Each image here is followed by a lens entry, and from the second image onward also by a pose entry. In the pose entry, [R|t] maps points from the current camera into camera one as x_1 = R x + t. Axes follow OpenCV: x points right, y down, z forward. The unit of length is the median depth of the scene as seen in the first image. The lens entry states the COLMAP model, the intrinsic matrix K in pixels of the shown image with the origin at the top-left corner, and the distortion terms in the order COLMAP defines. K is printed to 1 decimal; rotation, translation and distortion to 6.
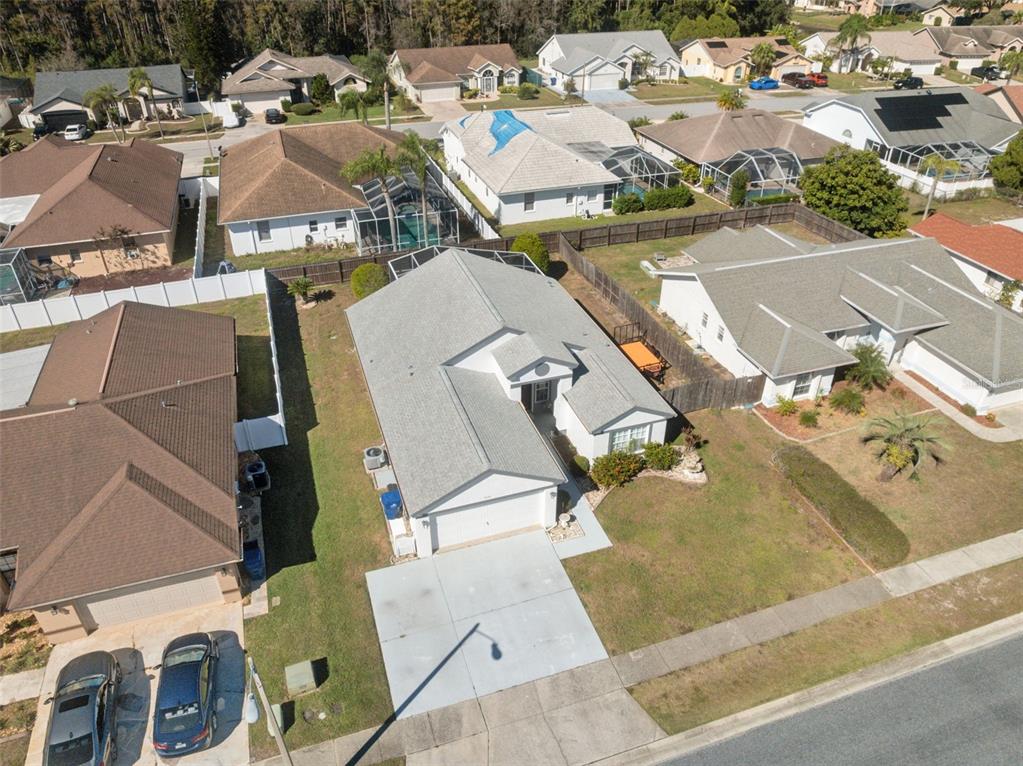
lens RADIAL K [[735.3, 0, 511.5], [0, 735.3, 383.0], [0, 0, 1]] dist [-0.035046, 0.003873]
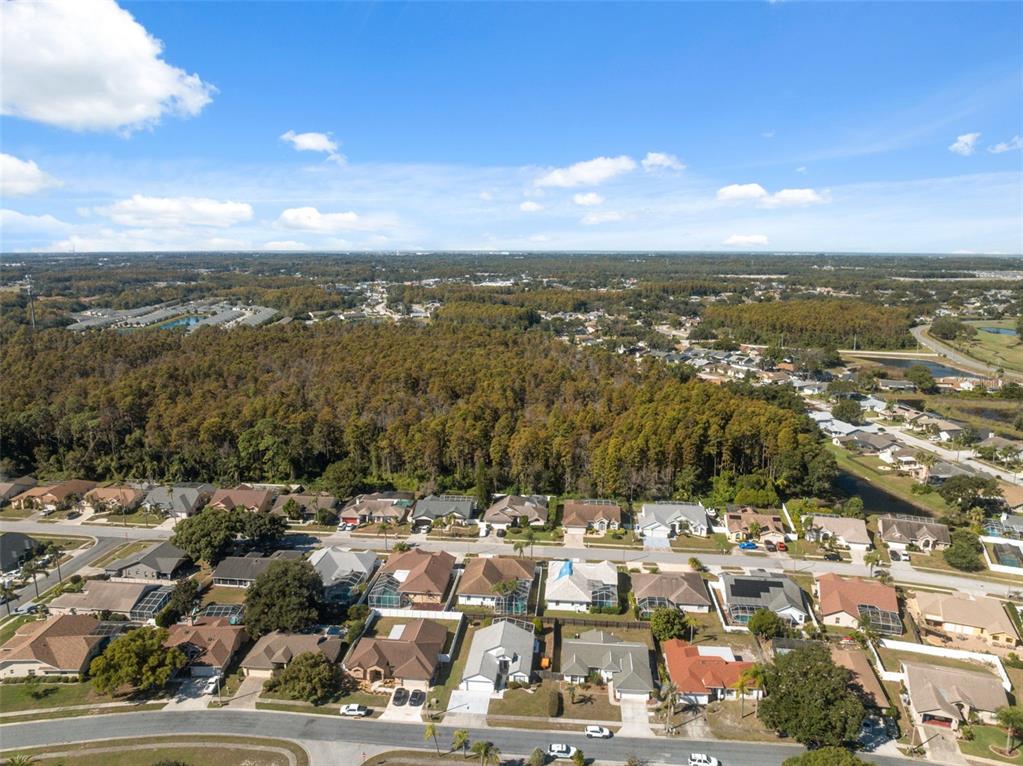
lens RADIAL K [[735.3, 0, 511.5], [0, 735.3, 383.0], [0, 0, 1]] dist [-0.035046, 0.003873]
pose [[0.914962, 0.084839, -0.394521, 1.045410], [-0.228425, 0.914830, -0.333028, -0.045428], [0.332666, 0.394826, 0.856414, -2.110227]]
